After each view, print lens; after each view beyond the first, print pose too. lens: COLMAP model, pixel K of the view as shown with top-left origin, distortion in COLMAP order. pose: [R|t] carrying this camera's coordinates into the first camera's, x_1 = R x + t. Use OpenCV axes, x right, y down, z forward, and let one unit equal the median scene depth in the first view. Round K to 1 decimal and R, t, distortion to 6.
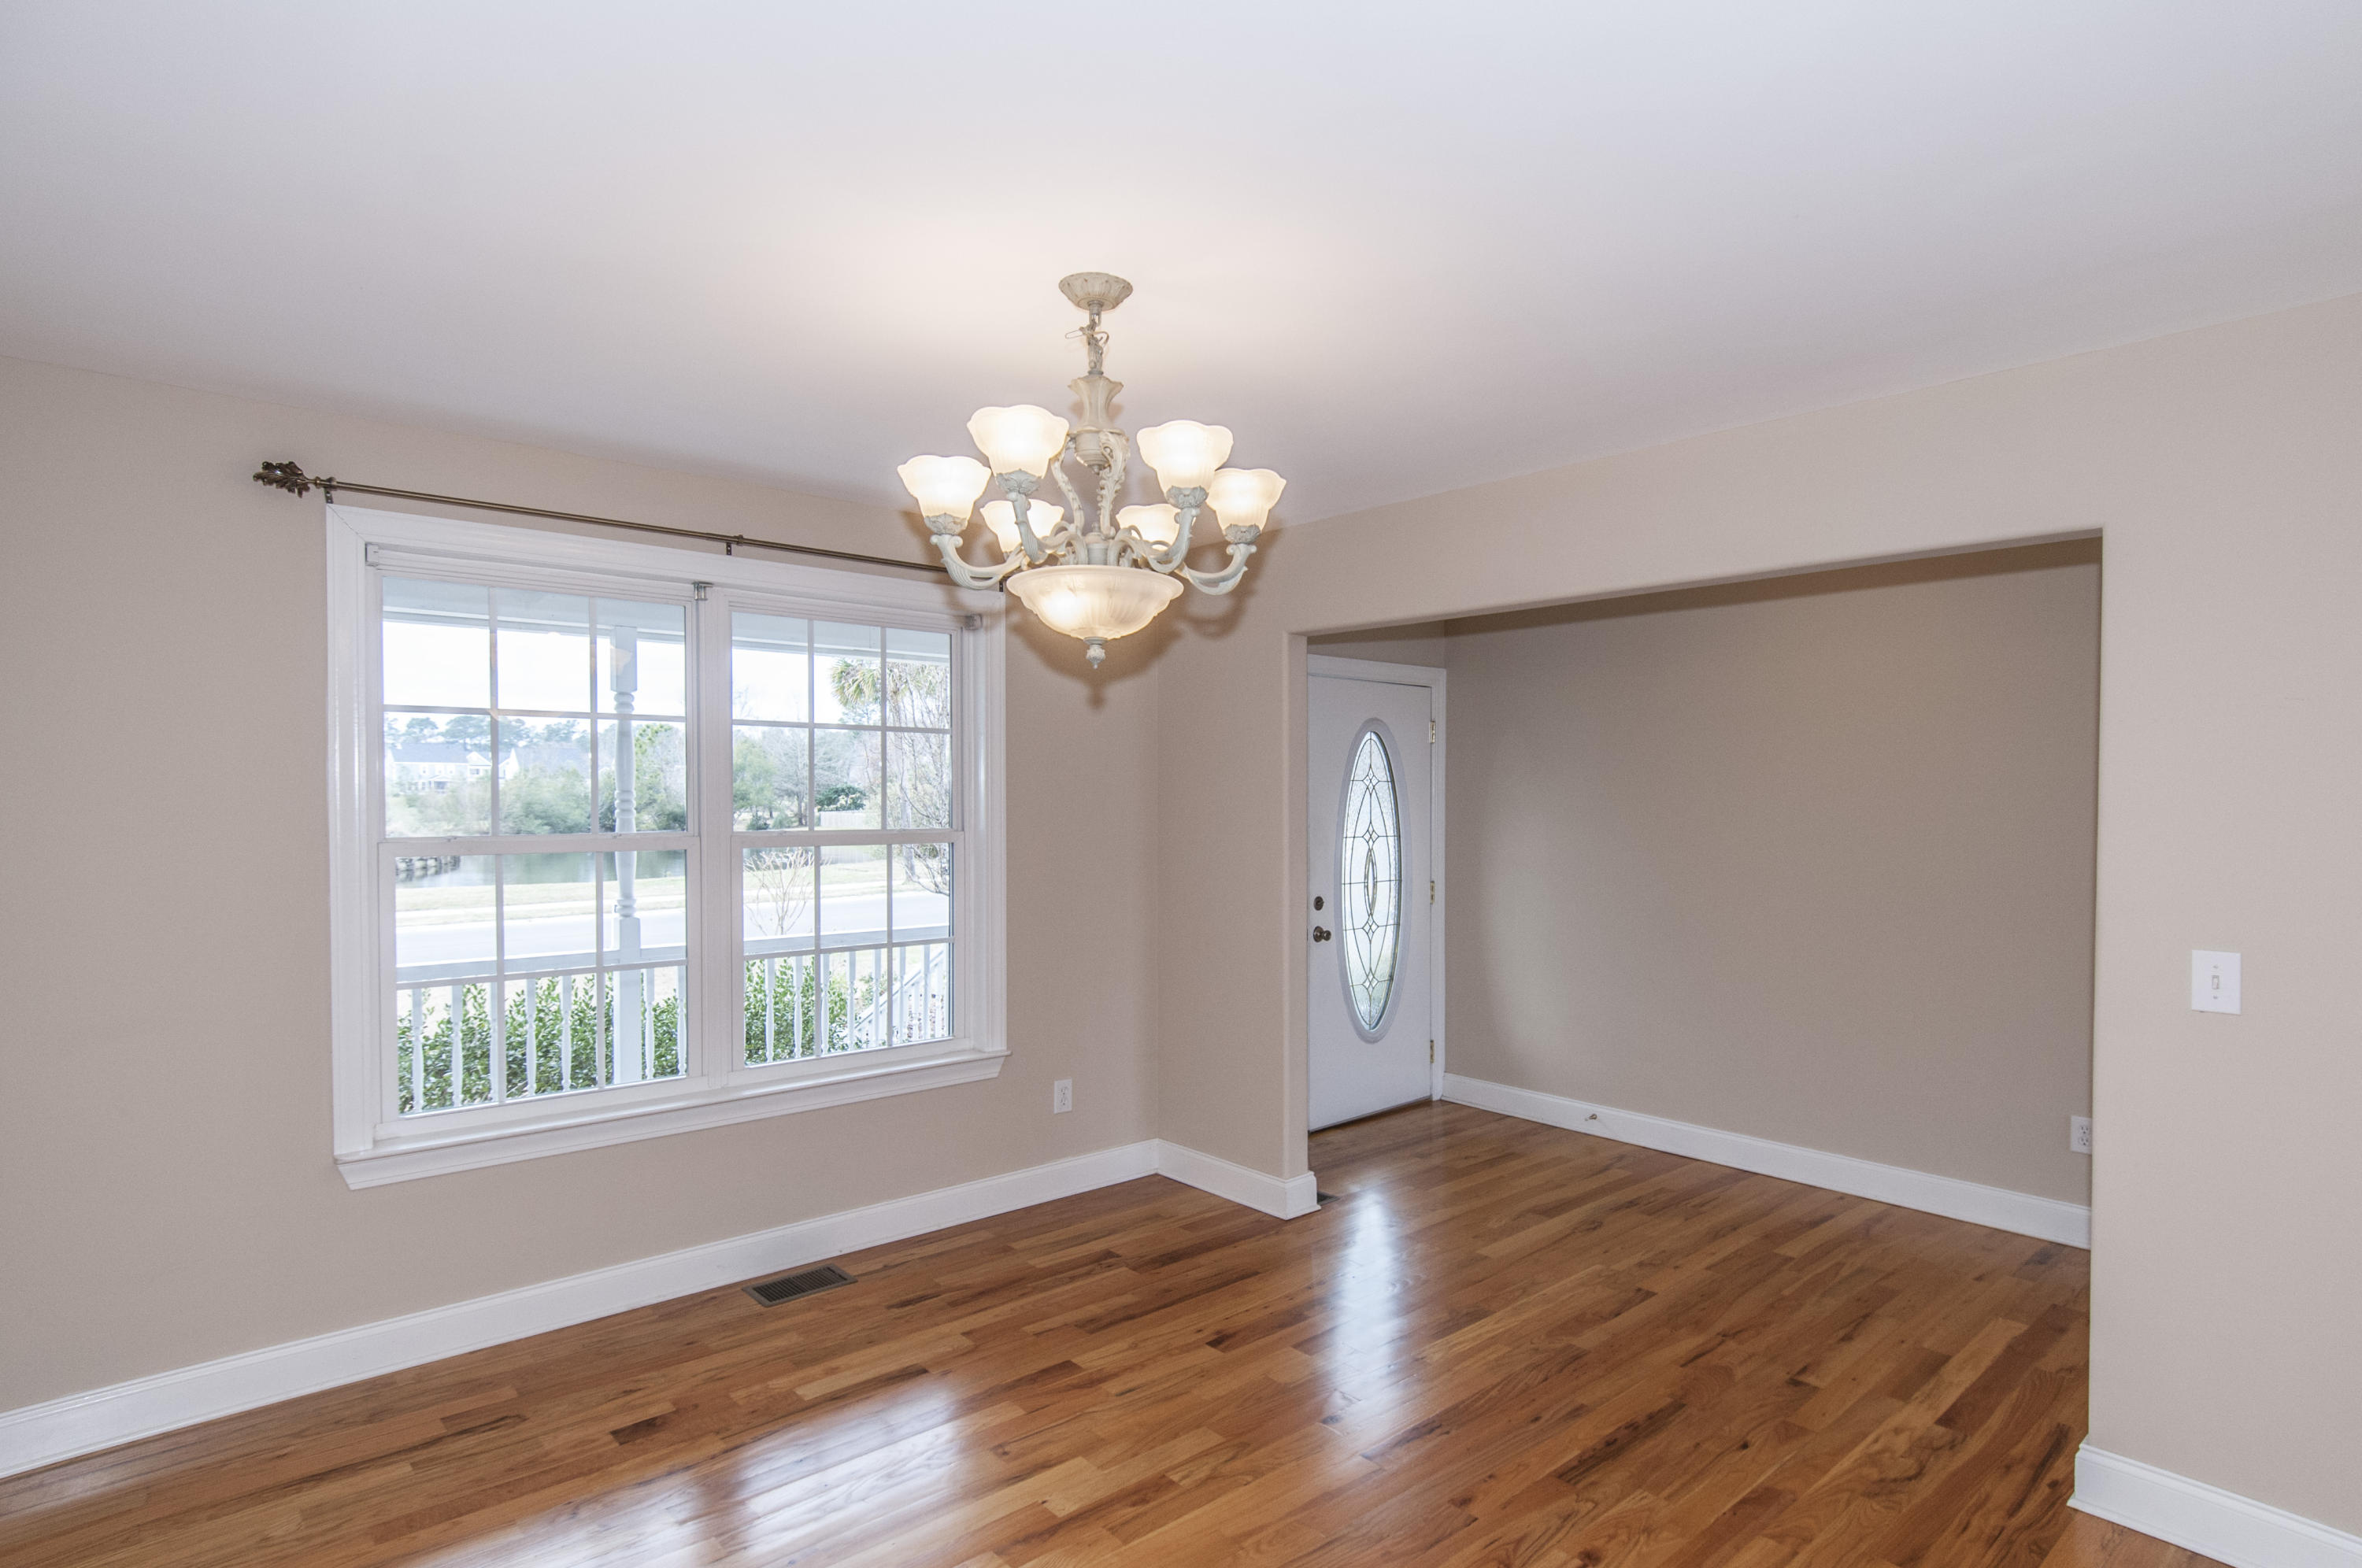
lens RADIAL K [[1237.4, 0, 1245.9], [0, 1237.4, 801.1], [0, 0, 1]] dist [0.003212, -0.003526]
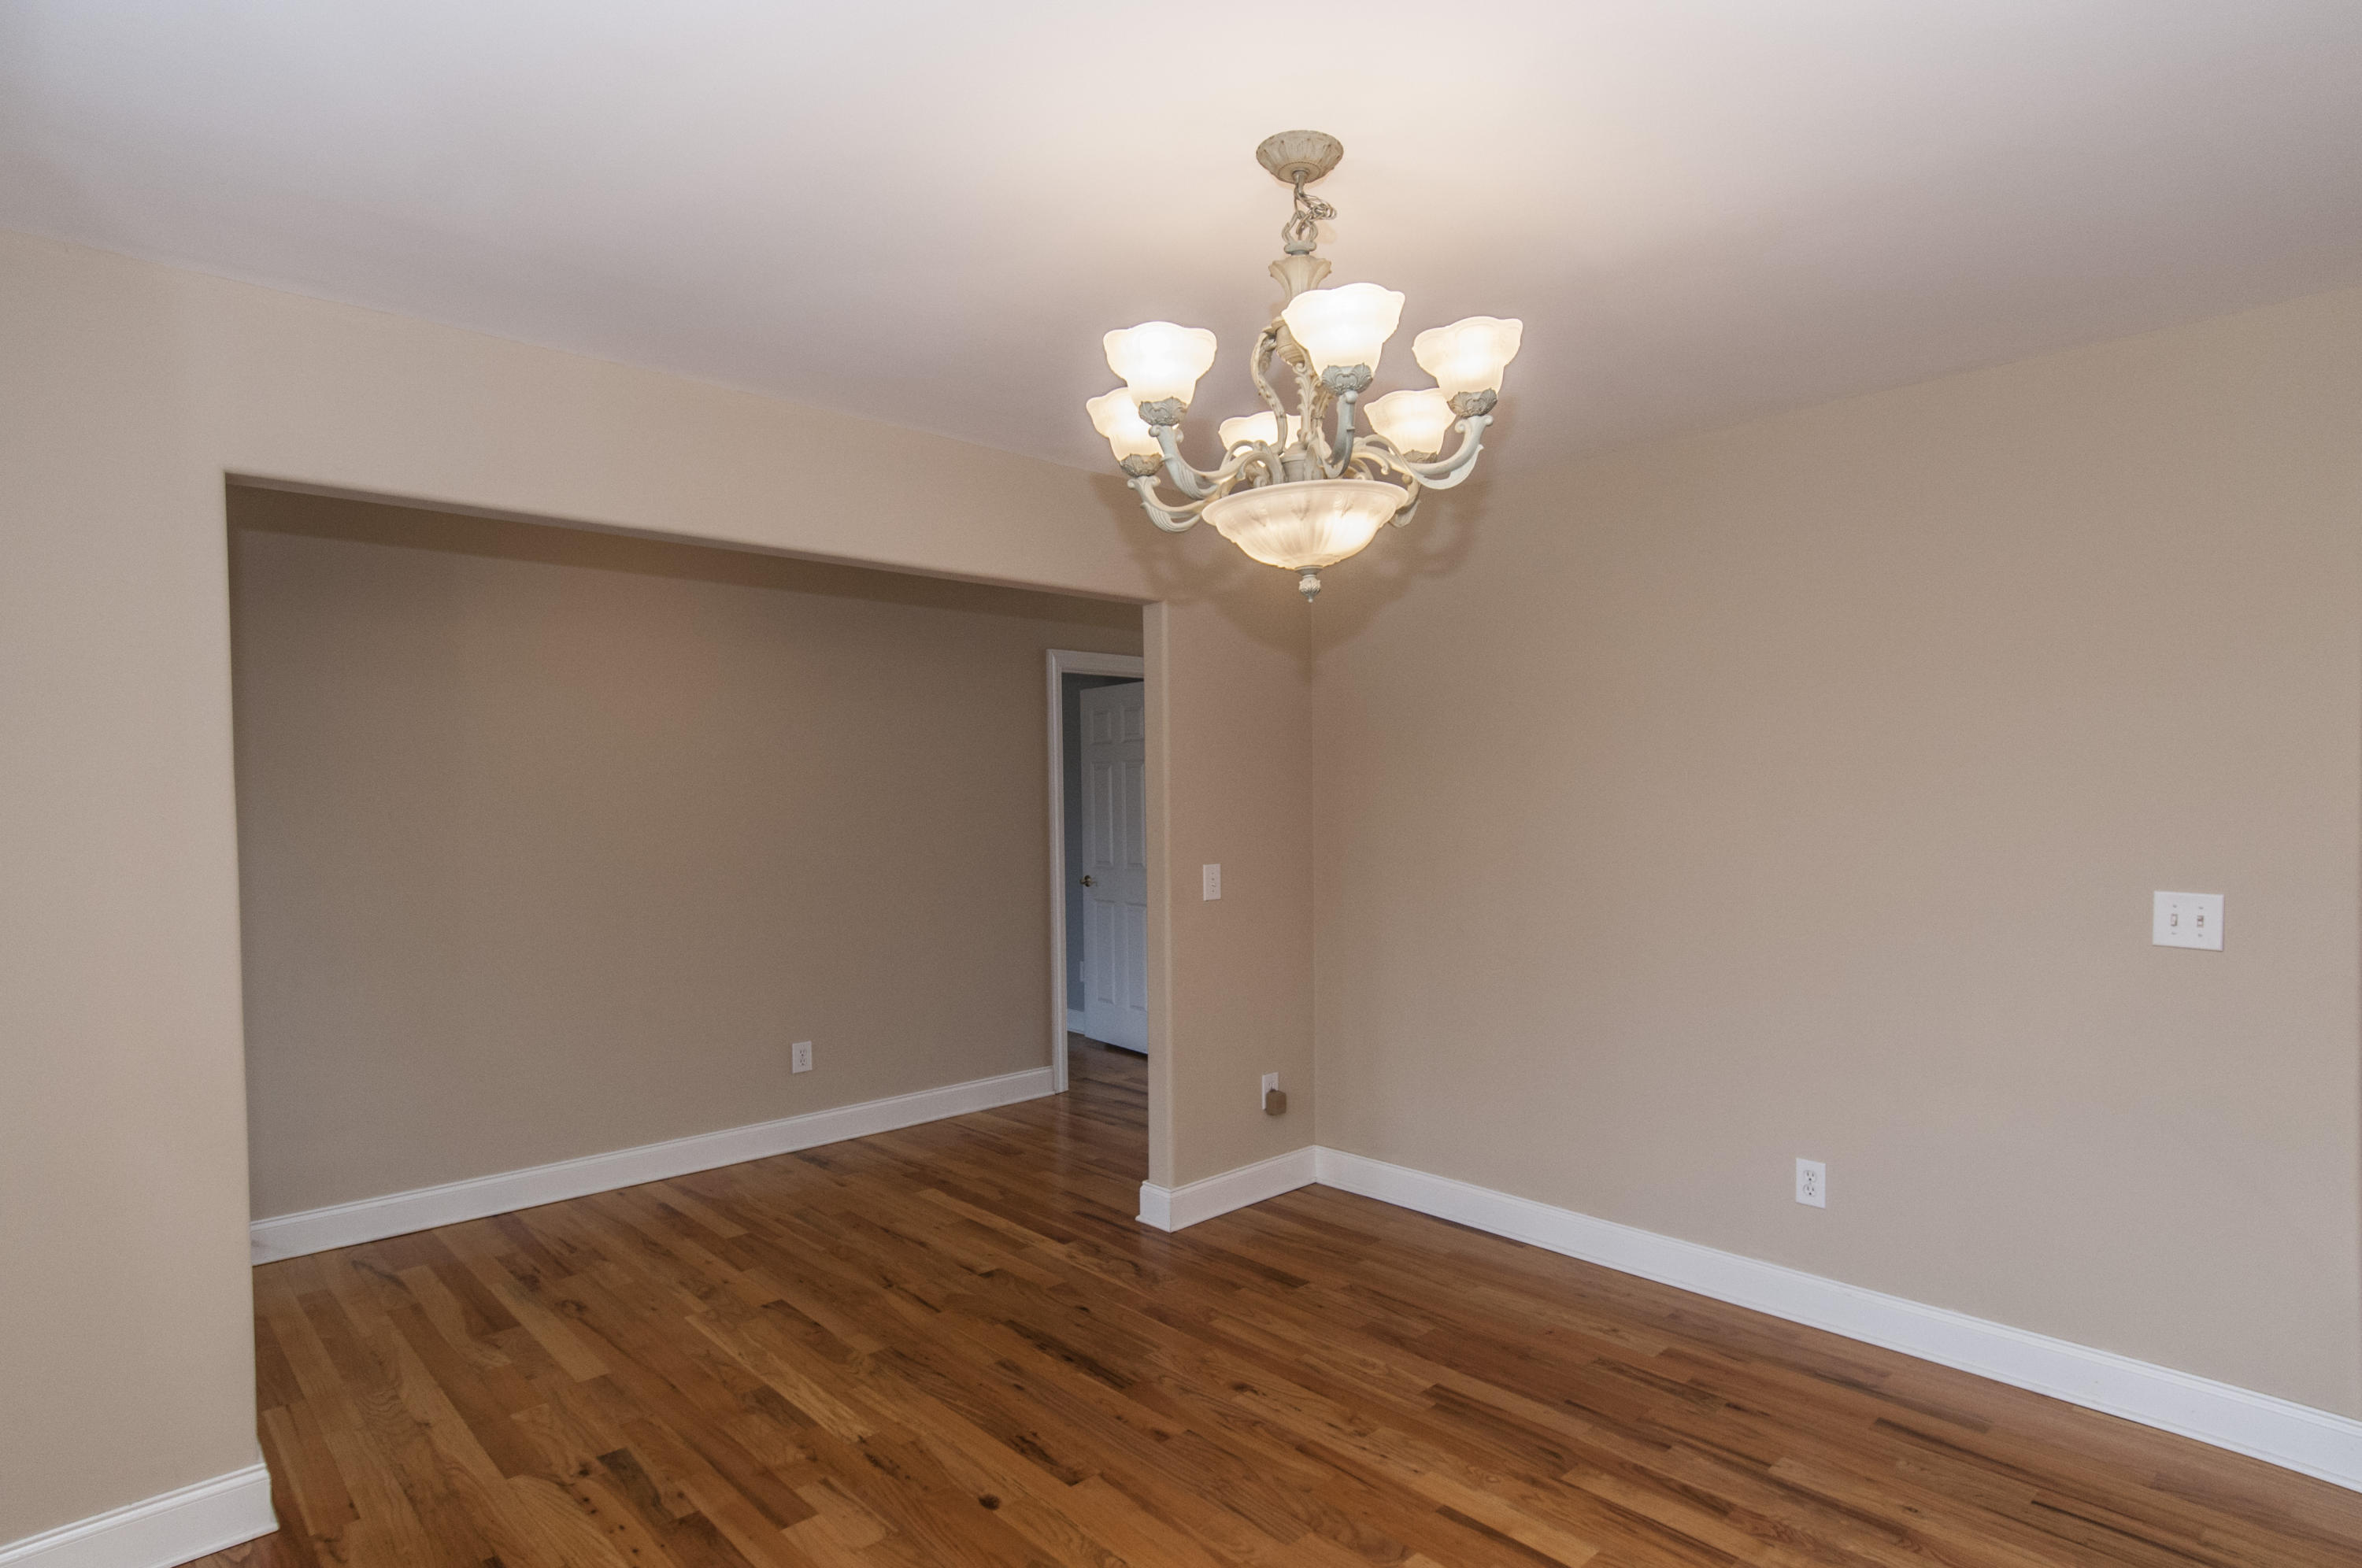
lens RADIAL K [[1237.4, 0, 1194.3], [0, 1237.4, 789.5], [0, 0, 1]] dist [0.003212, -0.003526]
pose [[-0.012915, 0.002920, 0.999912, -0.598338], [0.013275, 0.999908, -0.002748, 0.012946], [-0.999828, 0.013238, -0.012952, 0.664354]]
